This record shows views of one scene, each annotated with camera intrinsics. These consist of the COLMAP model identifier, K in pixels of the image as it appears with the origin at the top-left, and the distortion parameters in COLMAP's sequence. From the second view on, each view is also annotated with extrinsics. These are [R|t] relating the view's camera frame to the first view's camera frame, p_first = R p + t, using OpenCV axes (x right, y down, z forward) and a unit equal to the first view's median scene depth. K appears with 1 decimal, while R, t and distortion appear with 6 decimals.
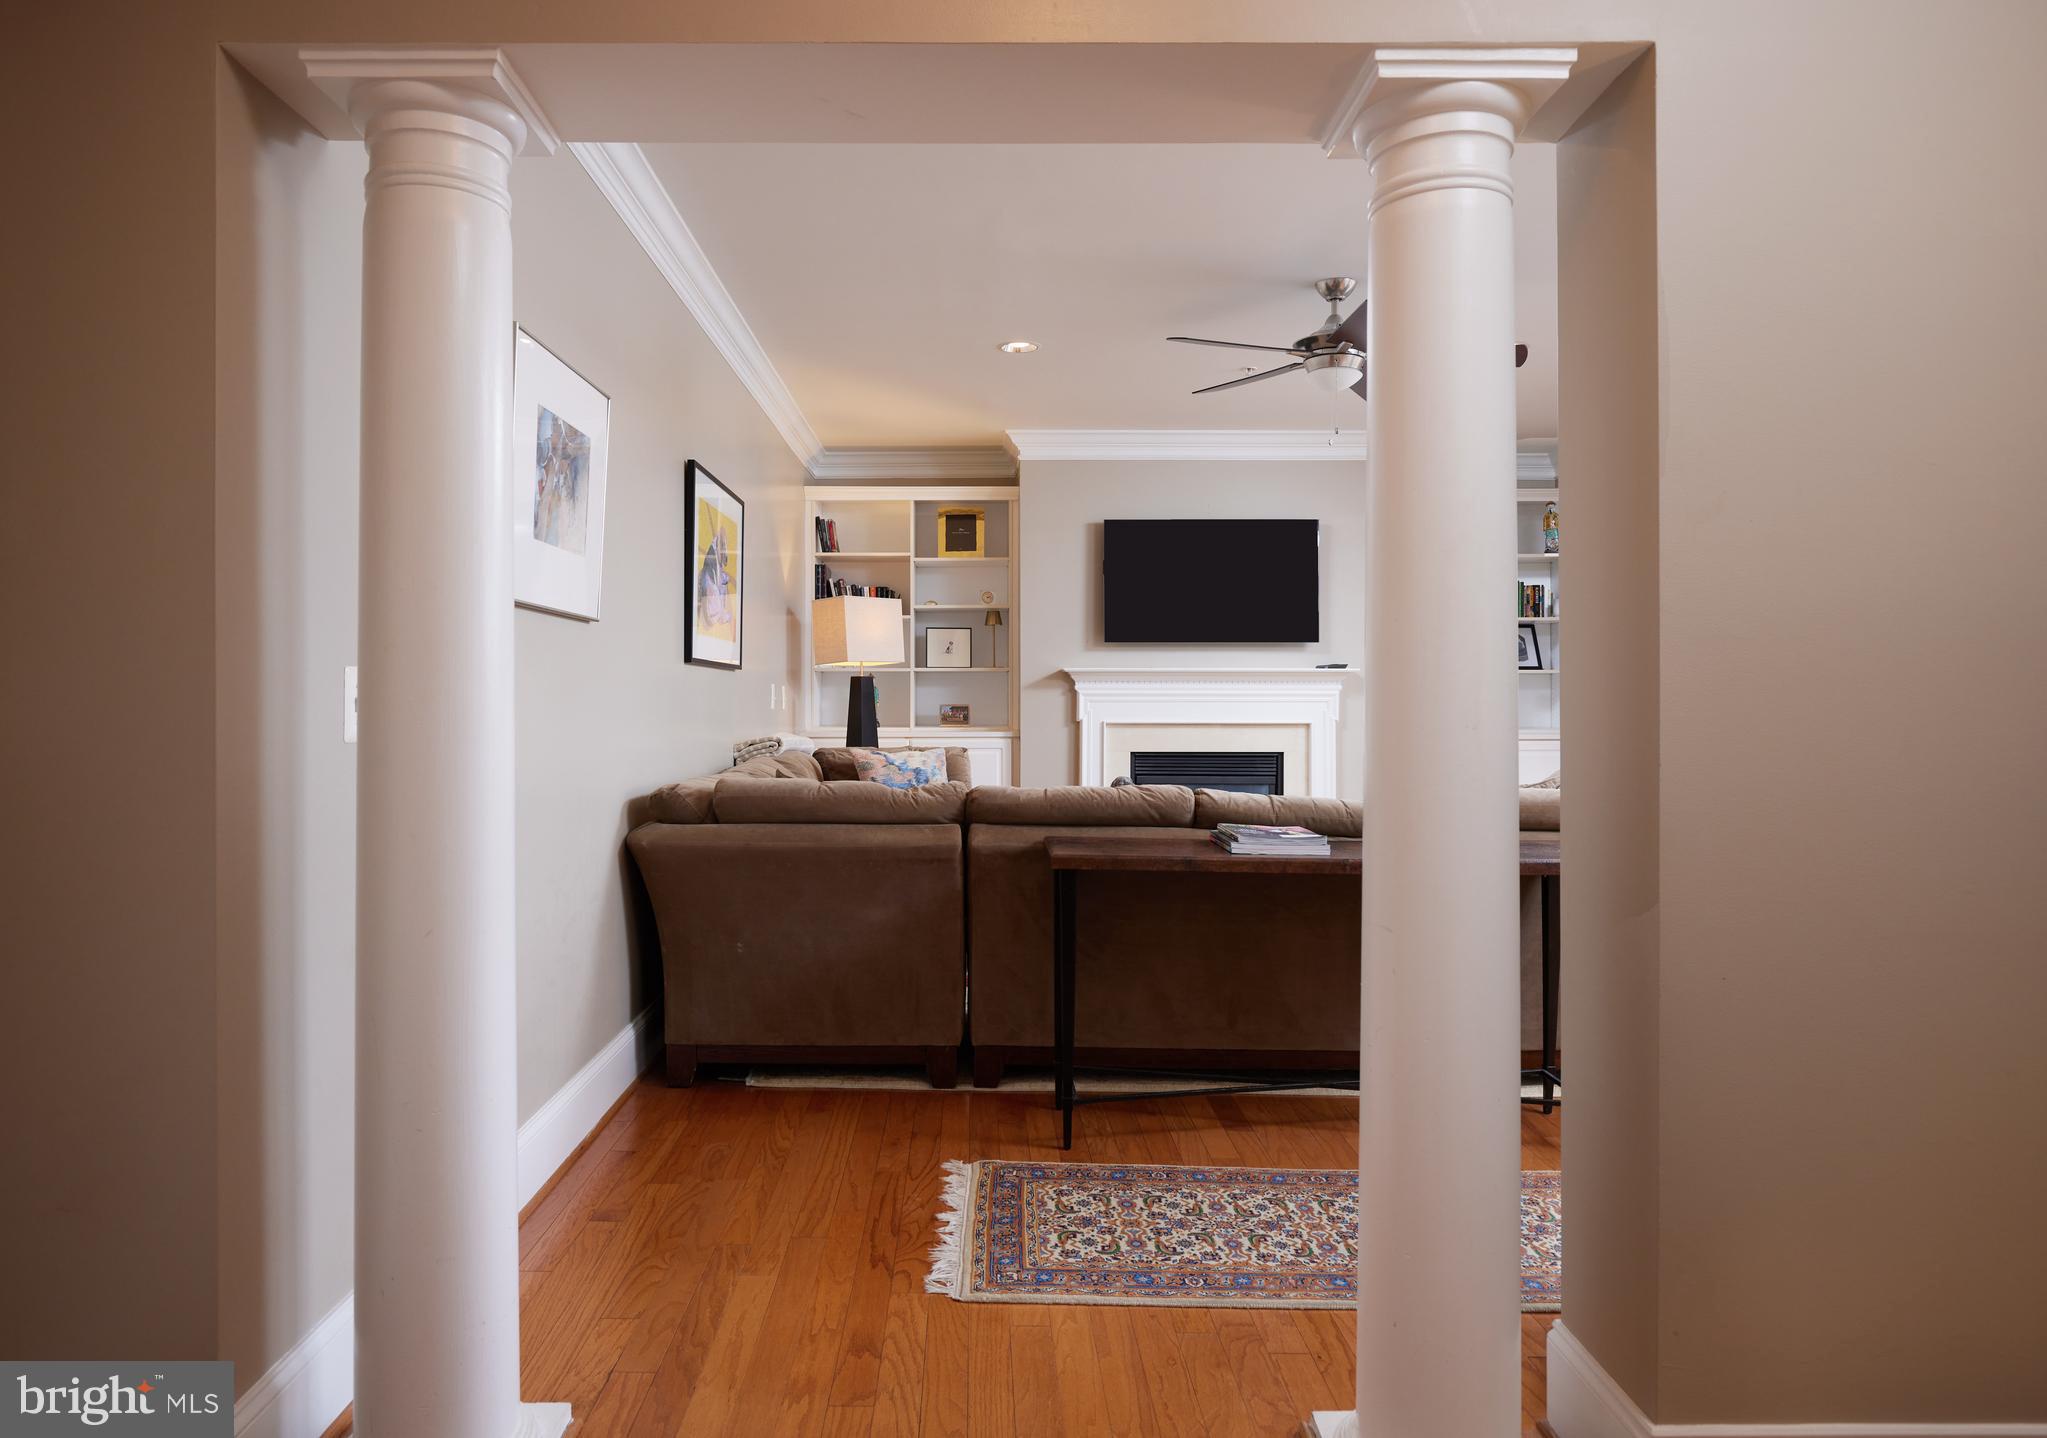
lens RADIAL K [[1259.0, 0, 962.4], [0, 1259.0, 679.6], [0, 0, 1]] dist [-0.007580, -0.000600]
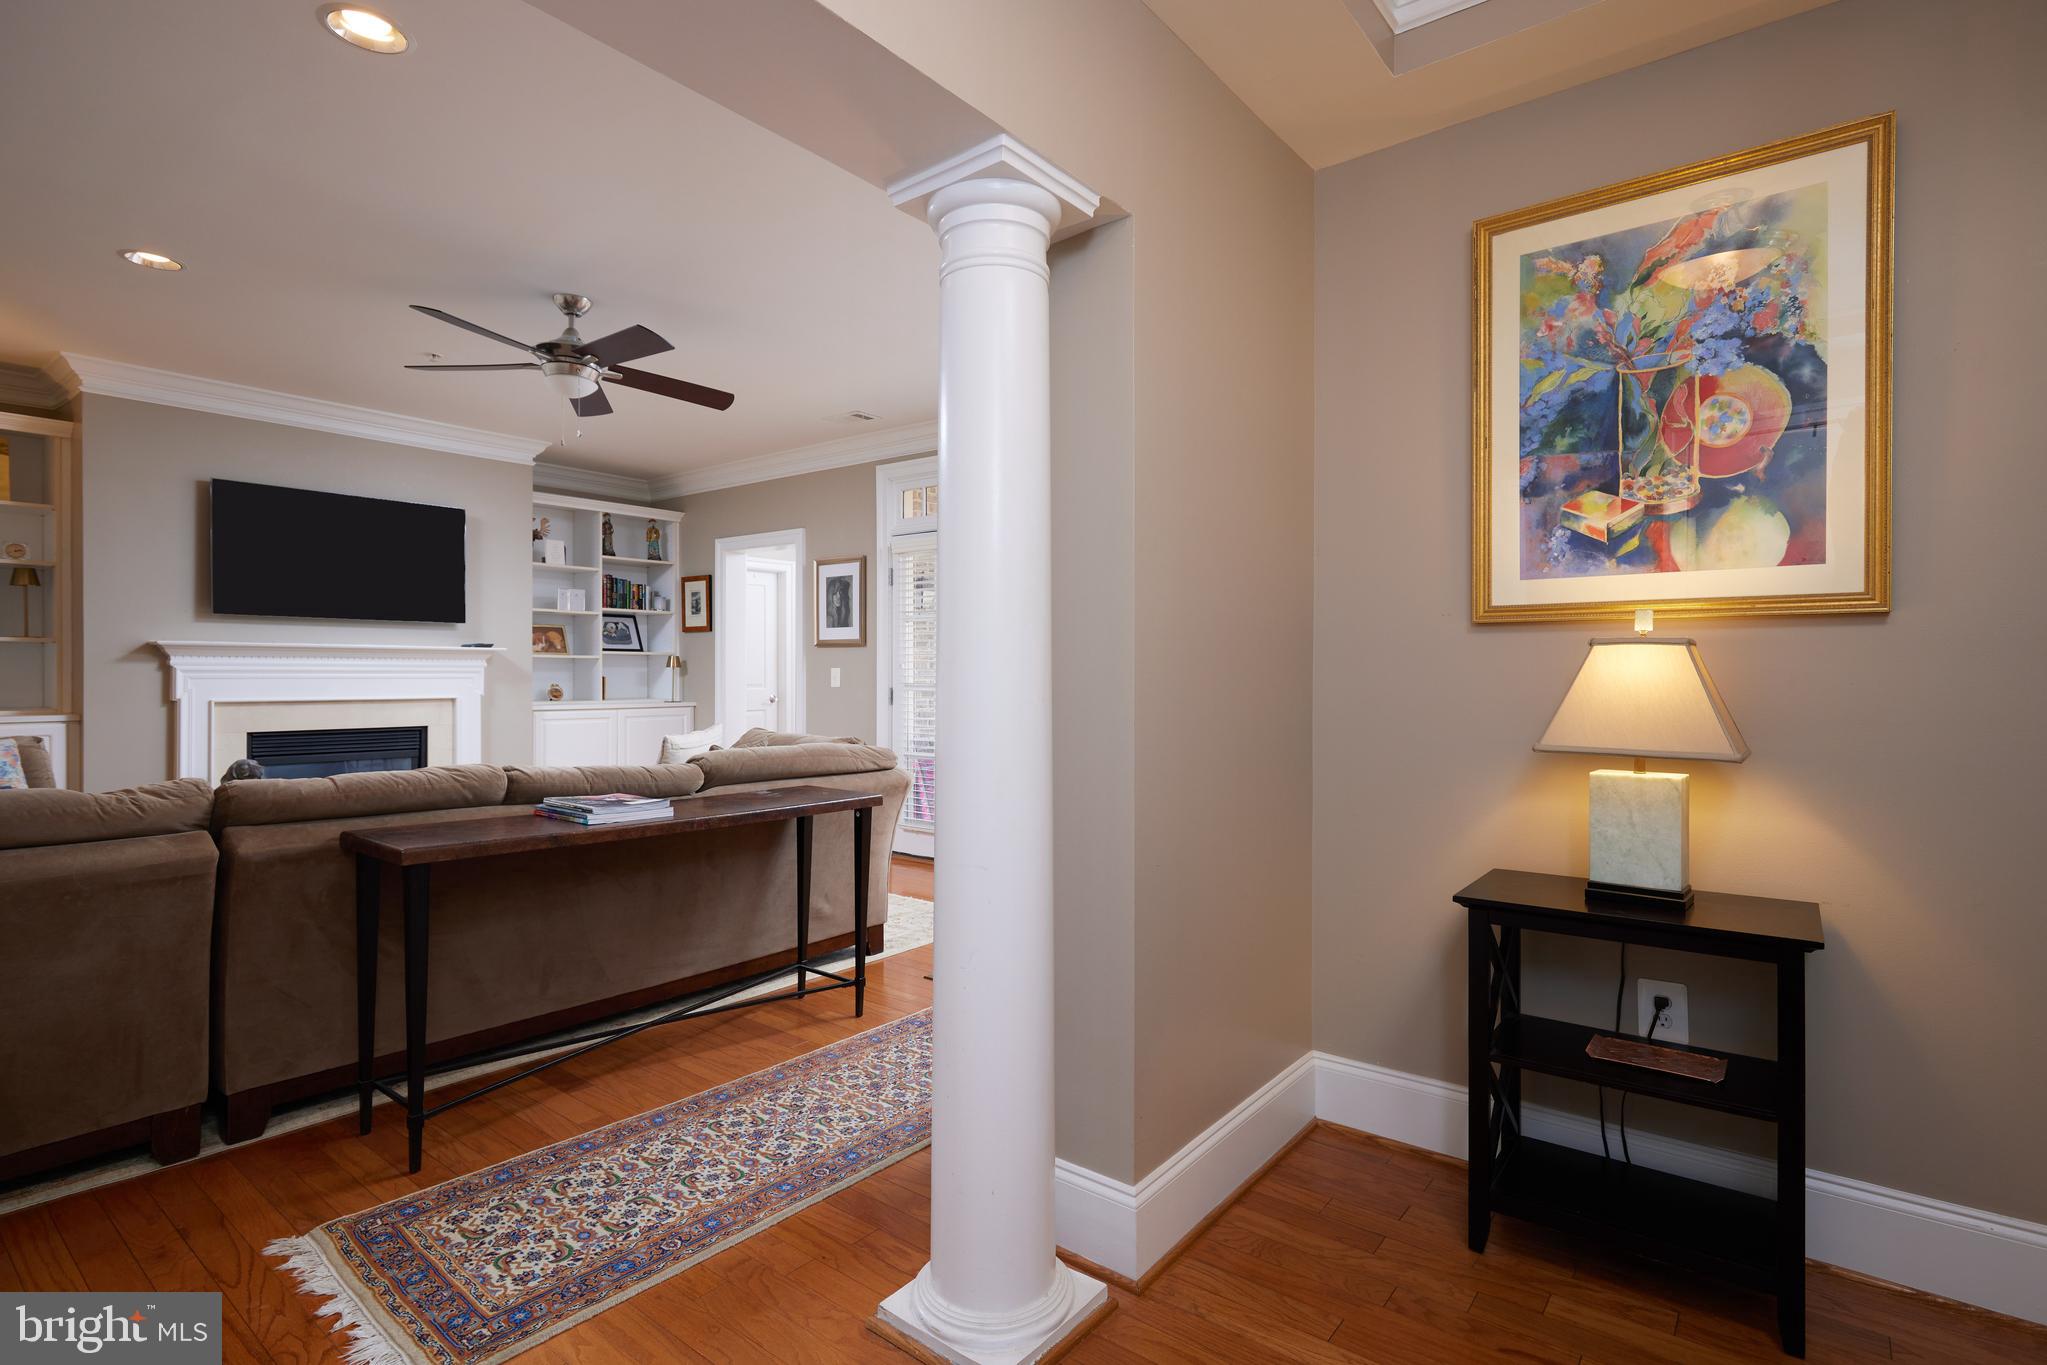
lens RADIAL K [[990.8, 0, 1030.4], [0, 990.8, 666.7], [0, 0, 1]] dist [0.001361, -0.000451]
pose [[0.610043, 0.005846, 0.792346, -0.188720], [-0.011880, 0.999928, 0.001769, 0.001444], [-0.792279, -0.010492, 0.610069, 0.187837]]
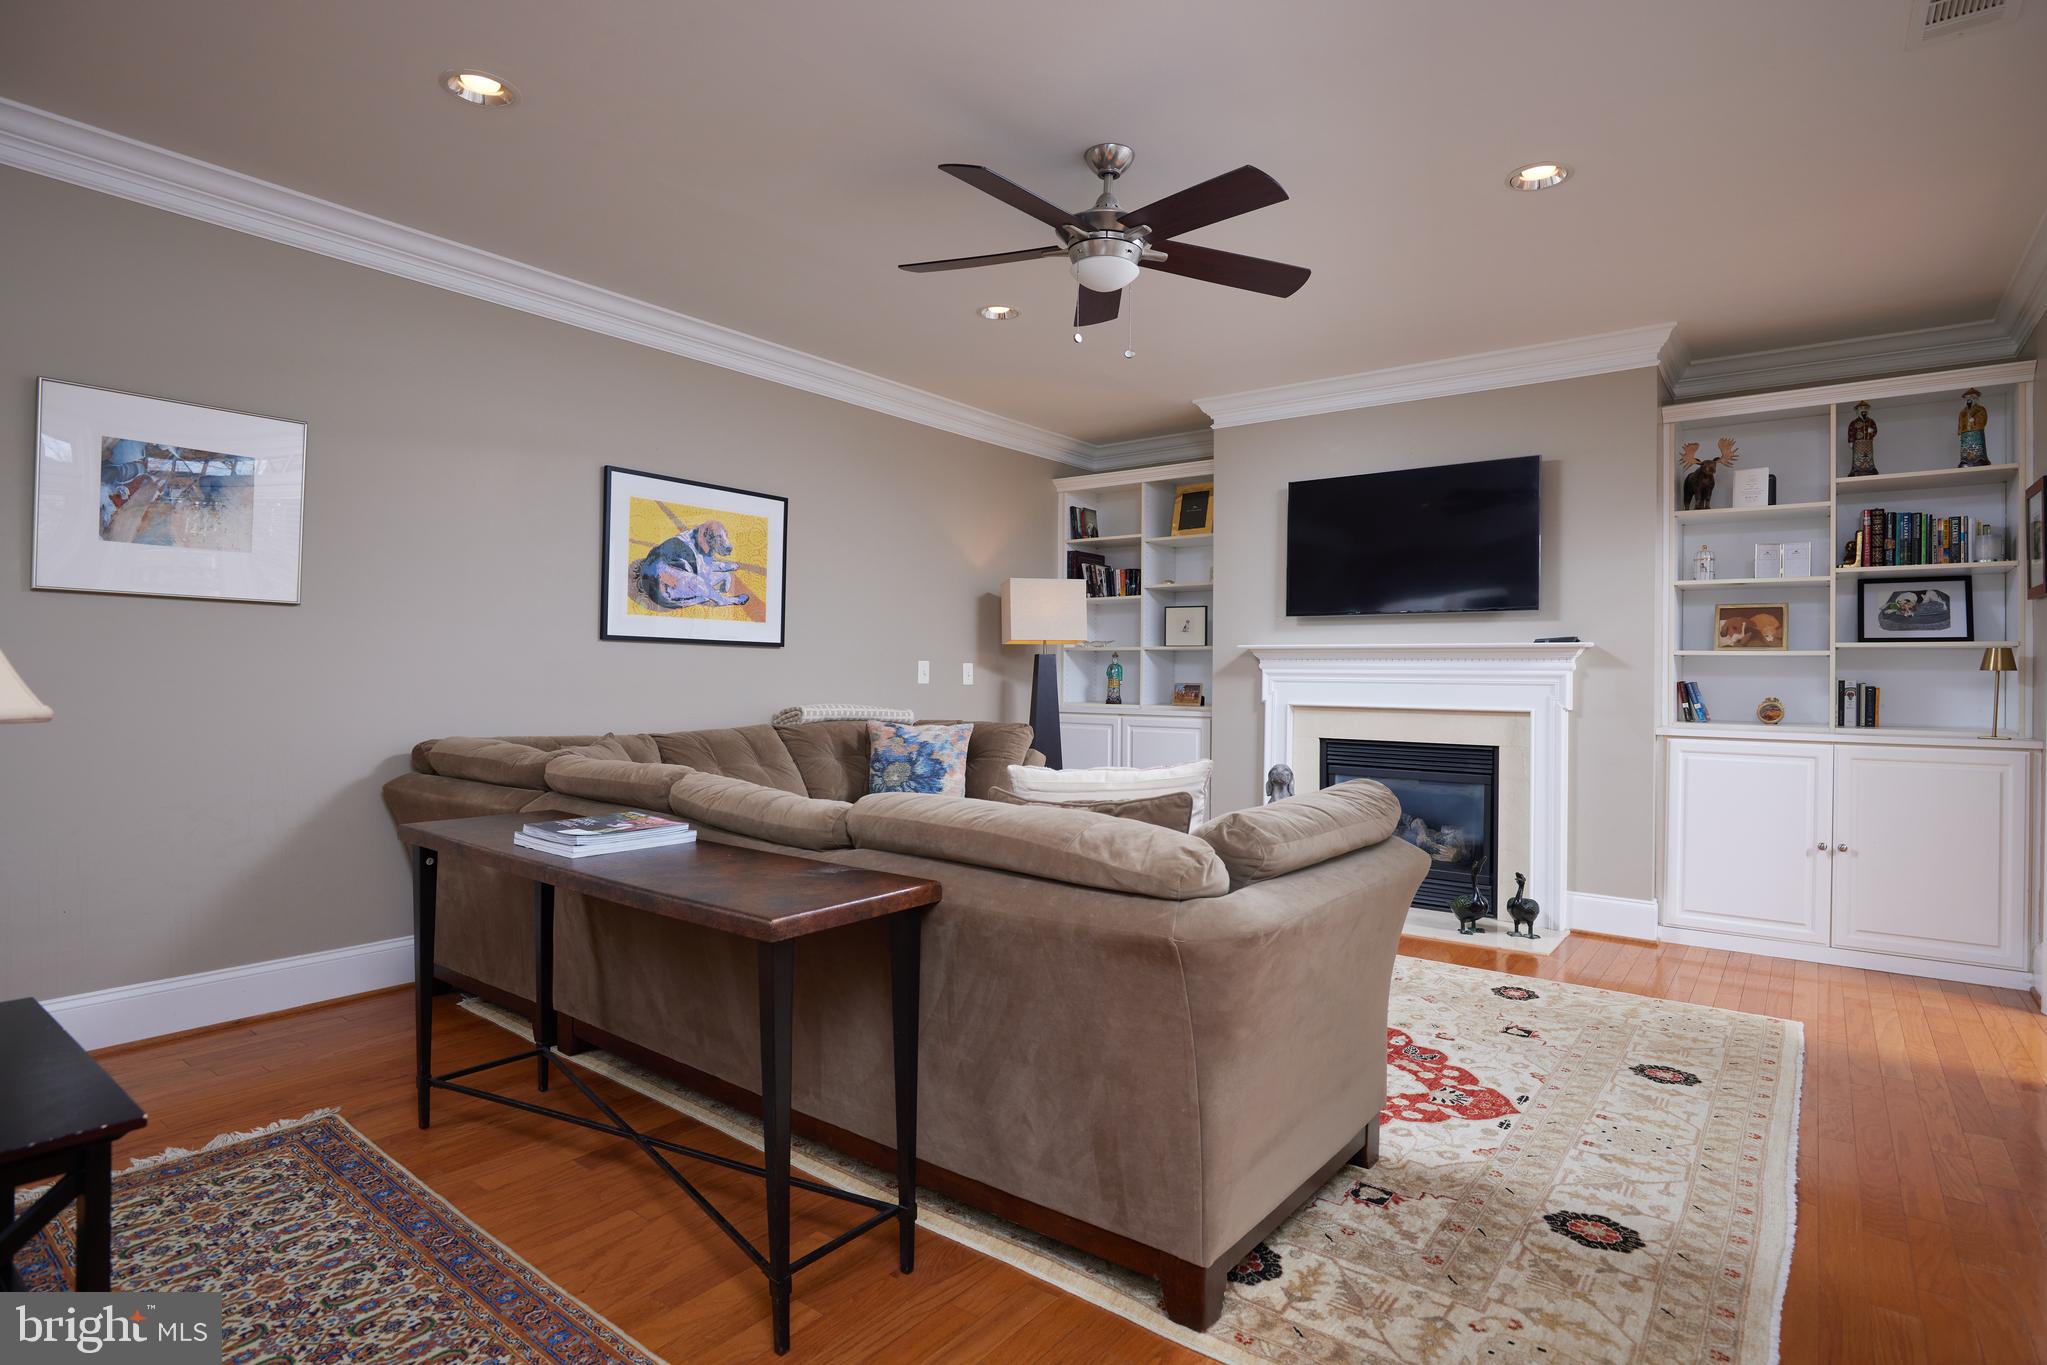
lens RADIAL K [[1045.3, 0, 1026.3], [0, 1045.3, 668.5], [0, 0, 1]] dist [-0.022464, 0.004011]
pose [[0.803711, 0.003998, -0.595007, 0.819330], [-0.001964, 0.999990, 0.004066, 0.010738], [0.595017, -0.002099, 0.803711, 0.555544]]
